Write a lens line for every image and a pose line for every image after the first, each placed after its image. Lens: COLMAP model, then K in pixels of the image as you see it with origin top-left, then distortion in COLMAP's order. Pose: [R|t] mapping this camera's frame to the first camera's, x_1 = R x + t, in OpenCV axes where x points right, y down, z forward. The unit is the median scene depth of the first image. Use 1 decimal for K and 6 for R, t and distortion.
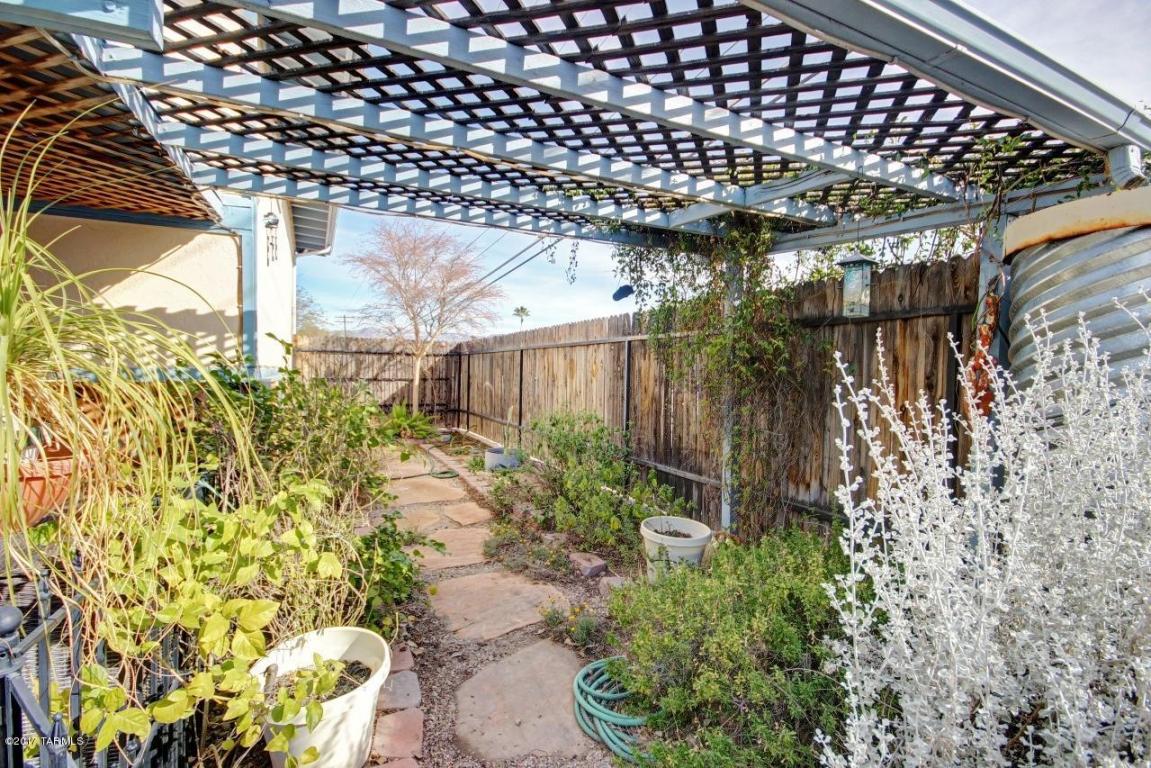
lens RADIAL K [[533.8, 0, 575.5], [0, 533.8, 384.0], [0, 0, 1]] dist [0.001765, 0.000114]
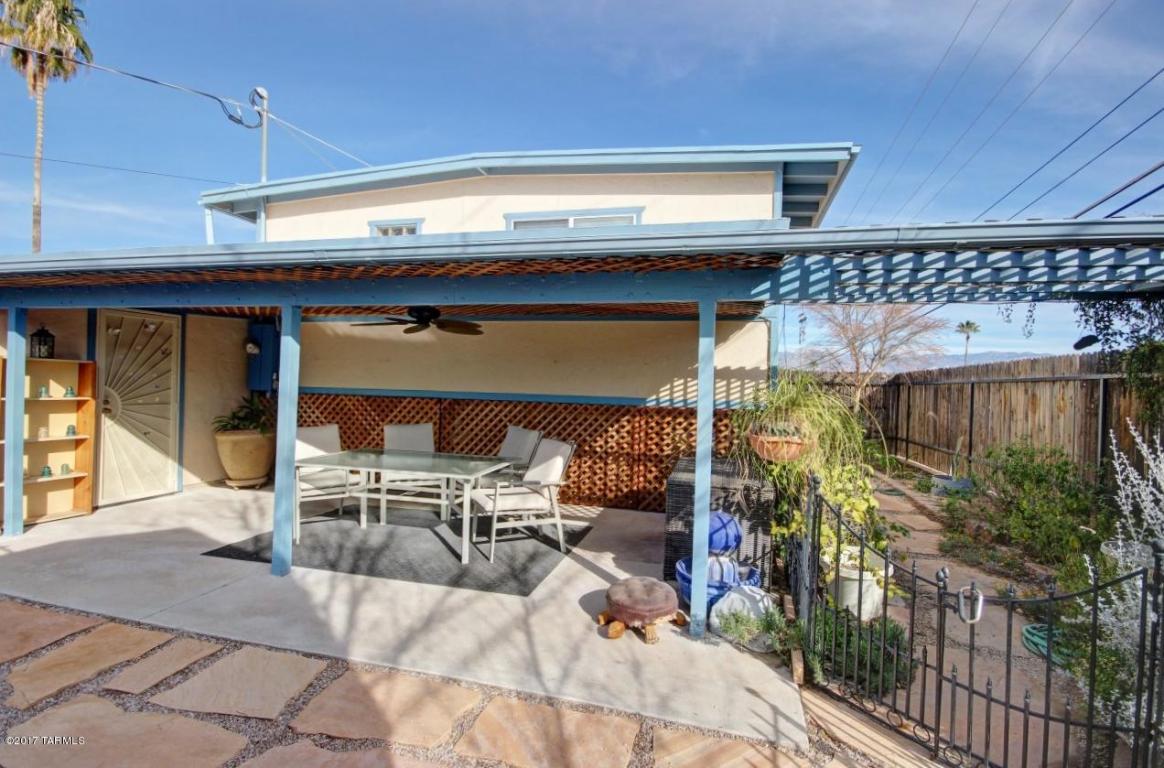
lens RADIAL K [[539.3, 0, 582.0], [0, 539.3, 384.0], [0, 0, 1]] dist [0.002694, -0.009293]
pose [[0.752249, 0.003300, -0.658870, 0.026454], [-0.031776, 0.999006, -0.031276, -0.008409], [0.658112, 0.044463, 0.751606, -0.437454]]
